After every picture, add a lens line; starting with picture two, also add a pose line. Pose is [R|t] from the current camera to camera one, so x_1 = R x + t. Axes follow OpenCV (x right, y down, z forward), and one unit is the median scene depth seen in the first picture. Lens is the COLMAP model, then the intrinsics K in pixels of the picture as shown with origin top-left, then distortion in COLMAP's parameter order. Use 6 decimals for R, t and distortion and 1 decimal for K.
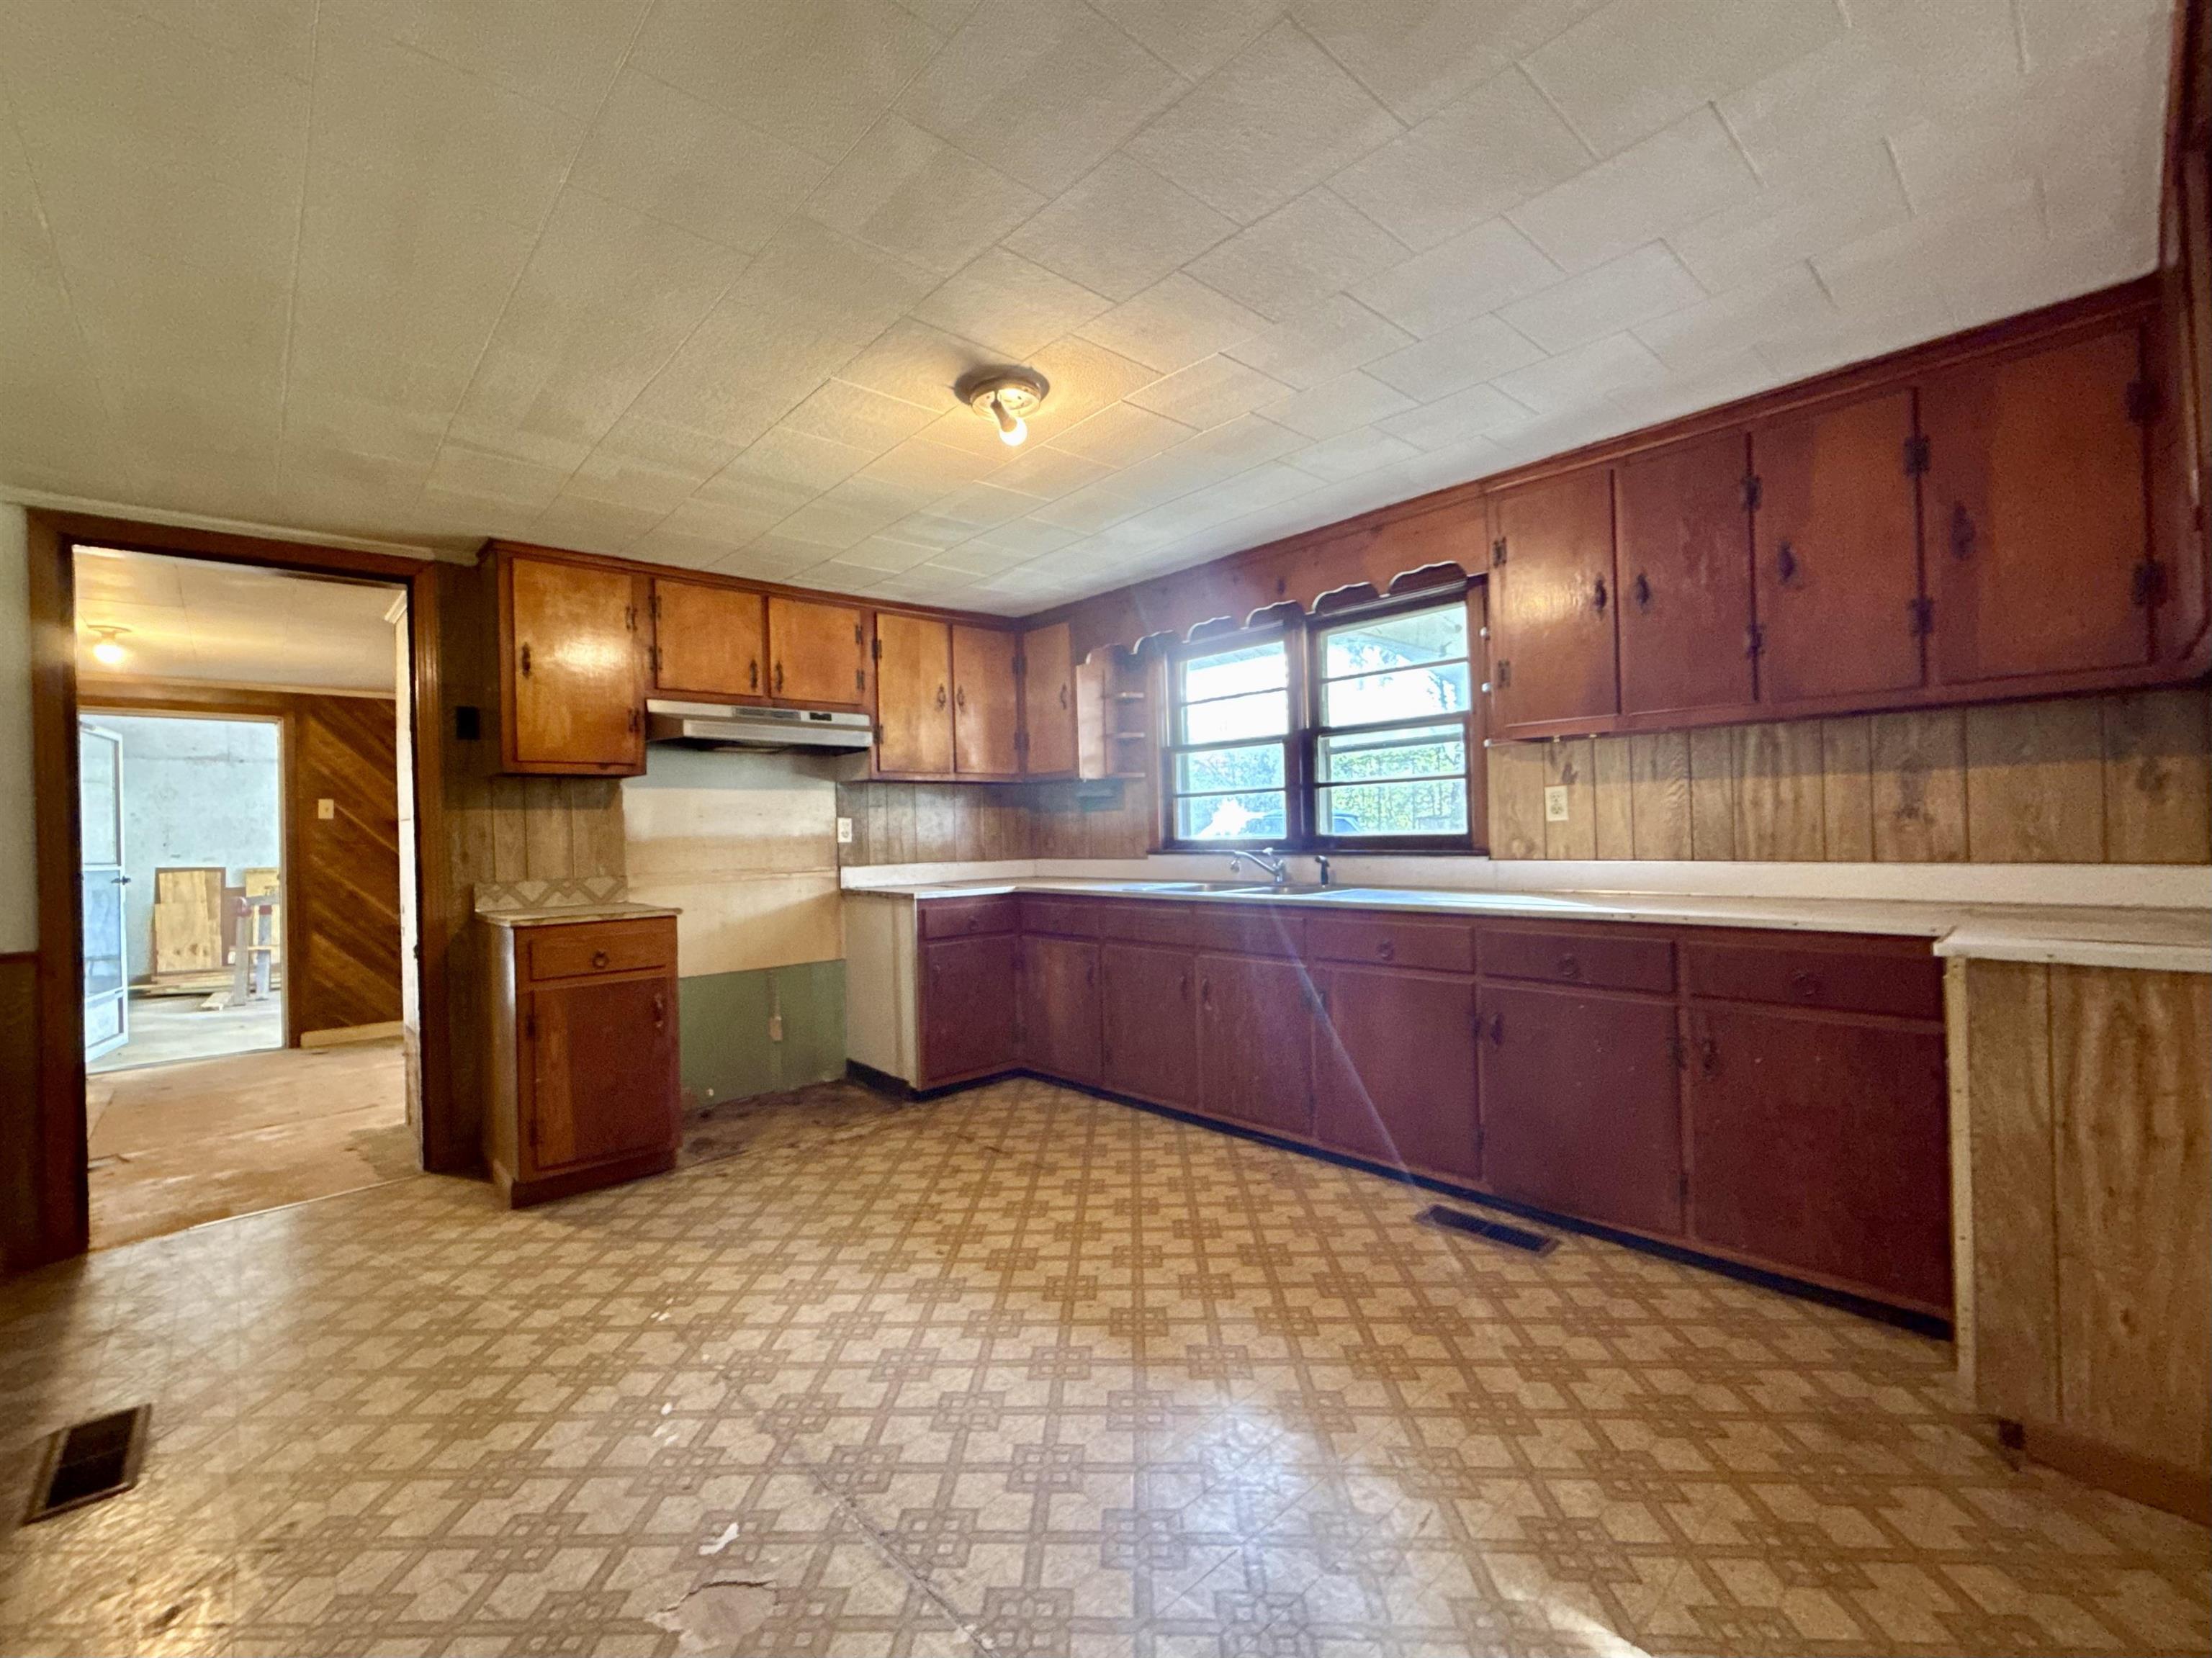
lens RADIAL K [[949.1, 0, 1106.0], [0, 949.1, 829.0], [0, 0, 1]] dist [0.000933, 0.000239]
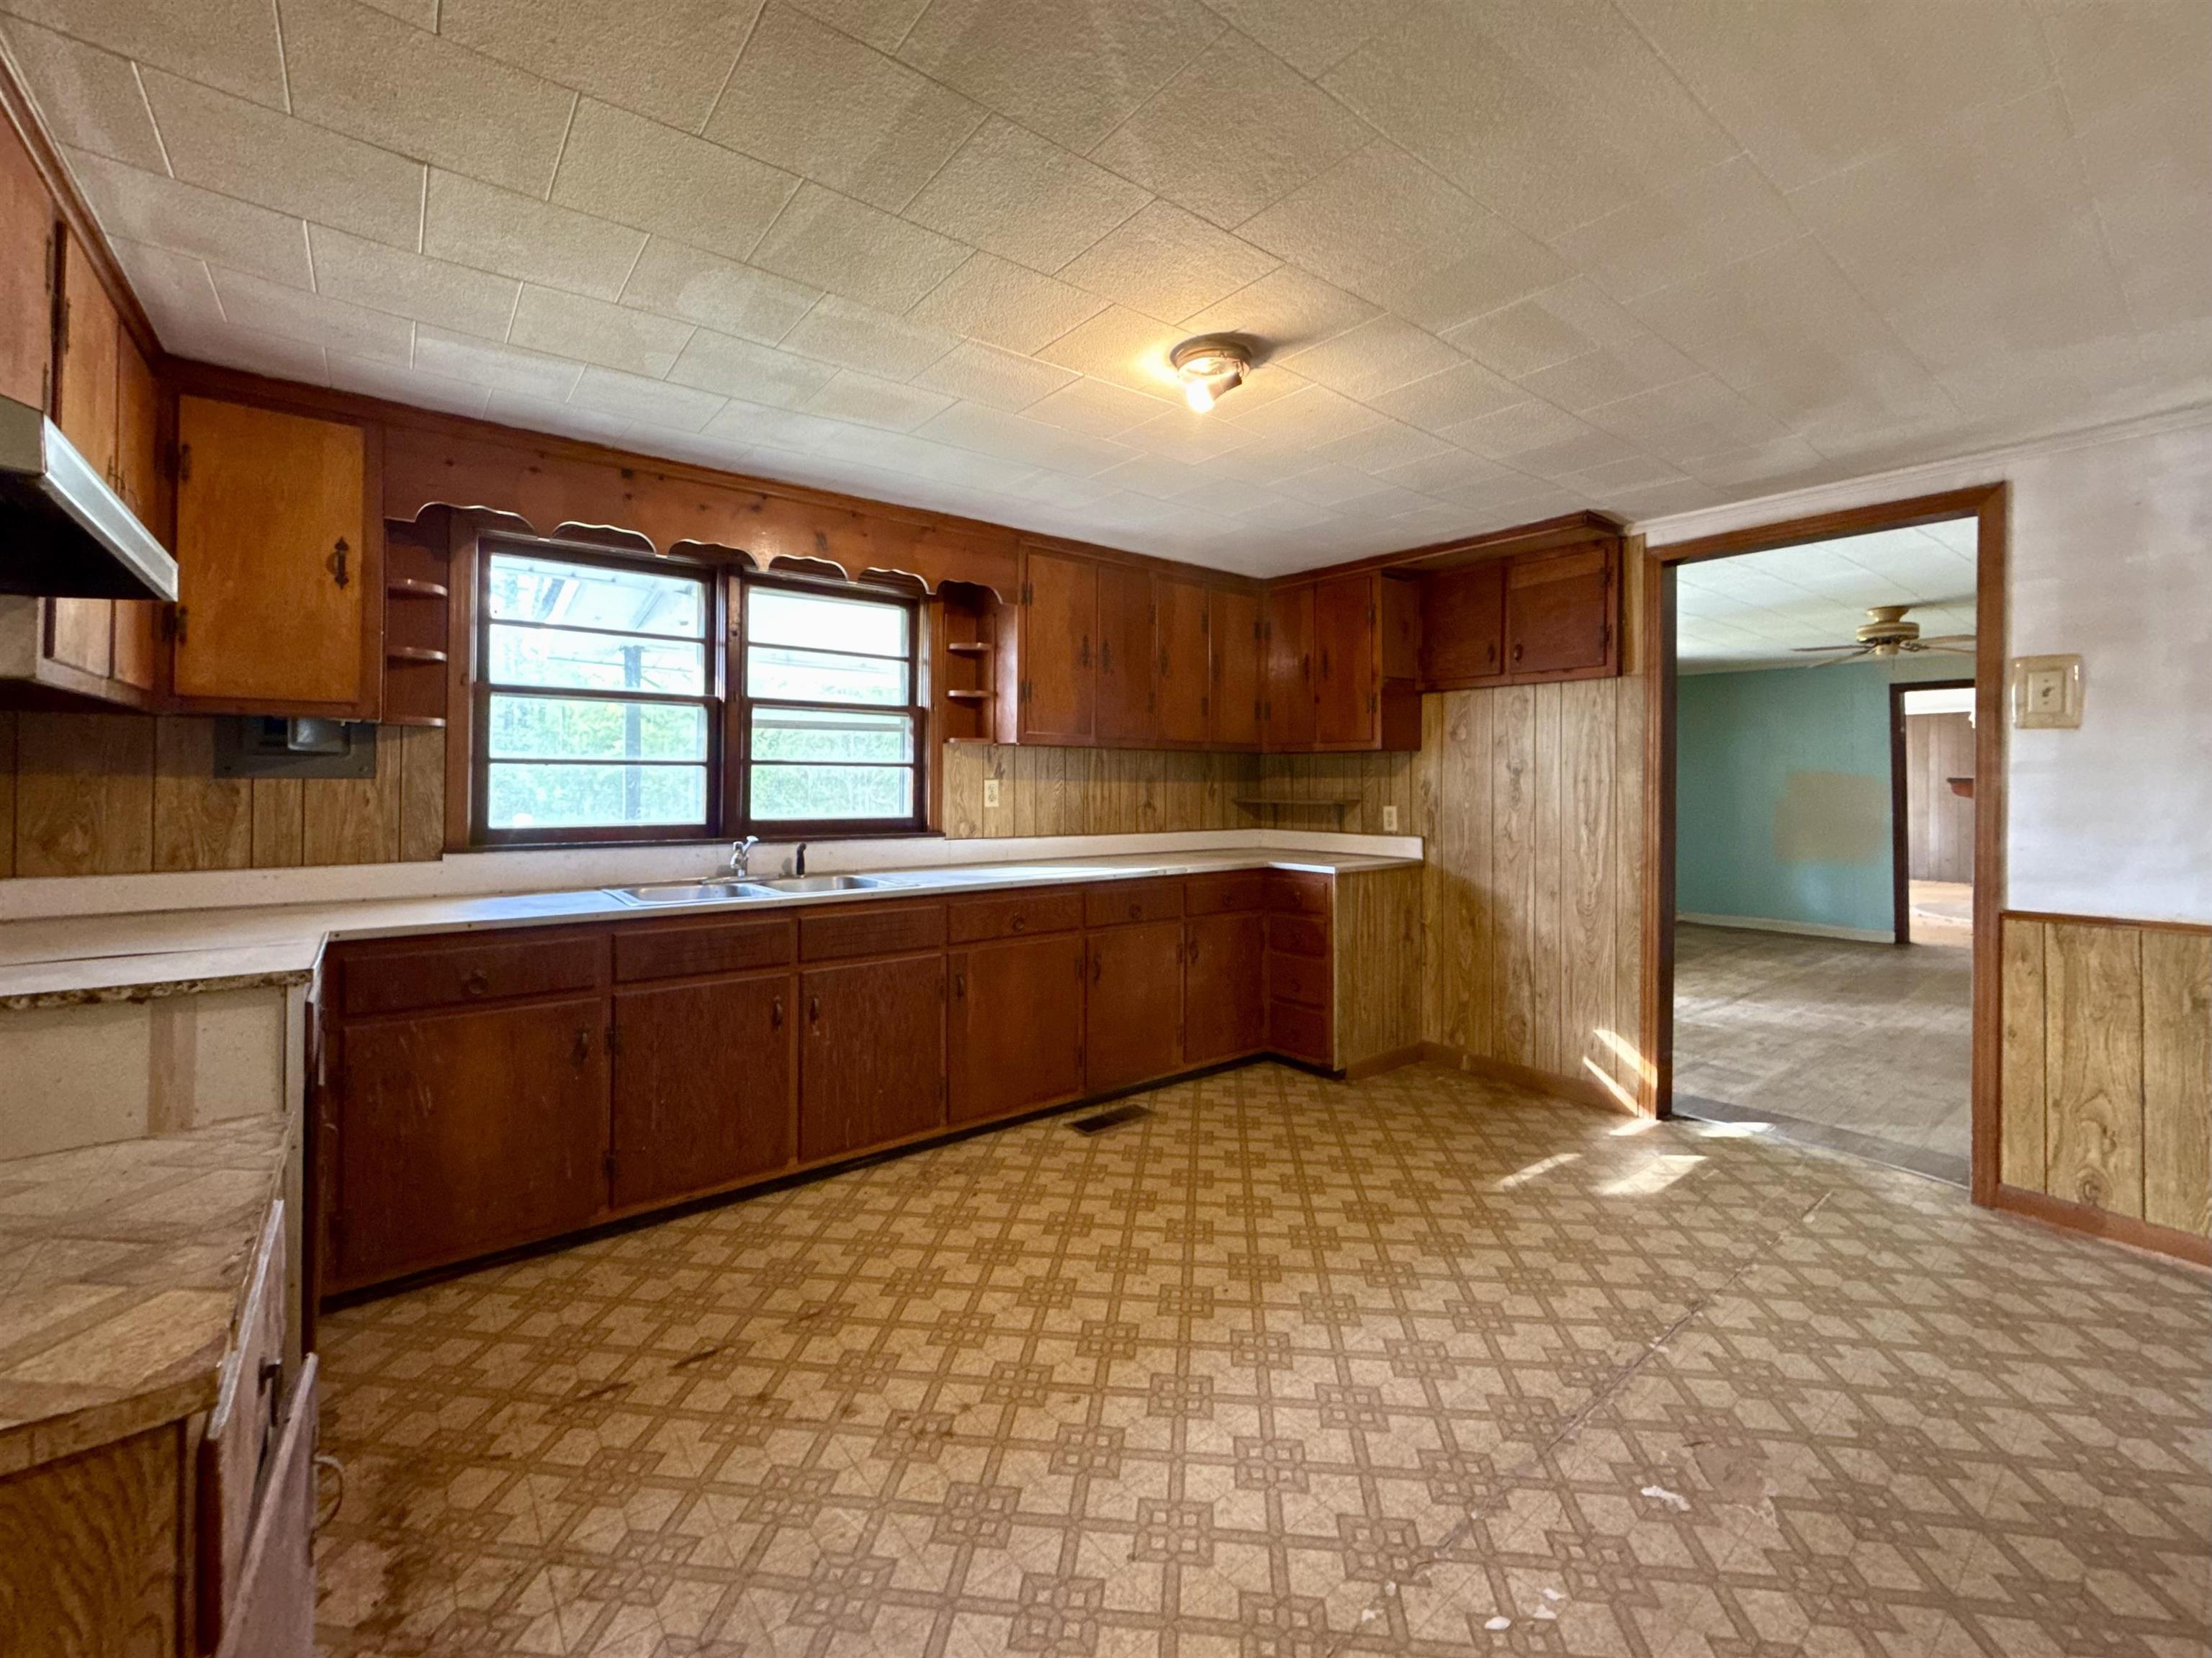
lens RADIAL K [[913.1, 0, 1106.1], [0, 913.1, 773.1], [0, 0, 1]] dist [-0.000385, -0.000167]
pose [[0.076483, 0.037324, 0.996372, -0.844911], [-0.009908, 0.999278, -0.036672, -0.012301], [-0.997022, -0.007067, 0.076798, 0.871986]]
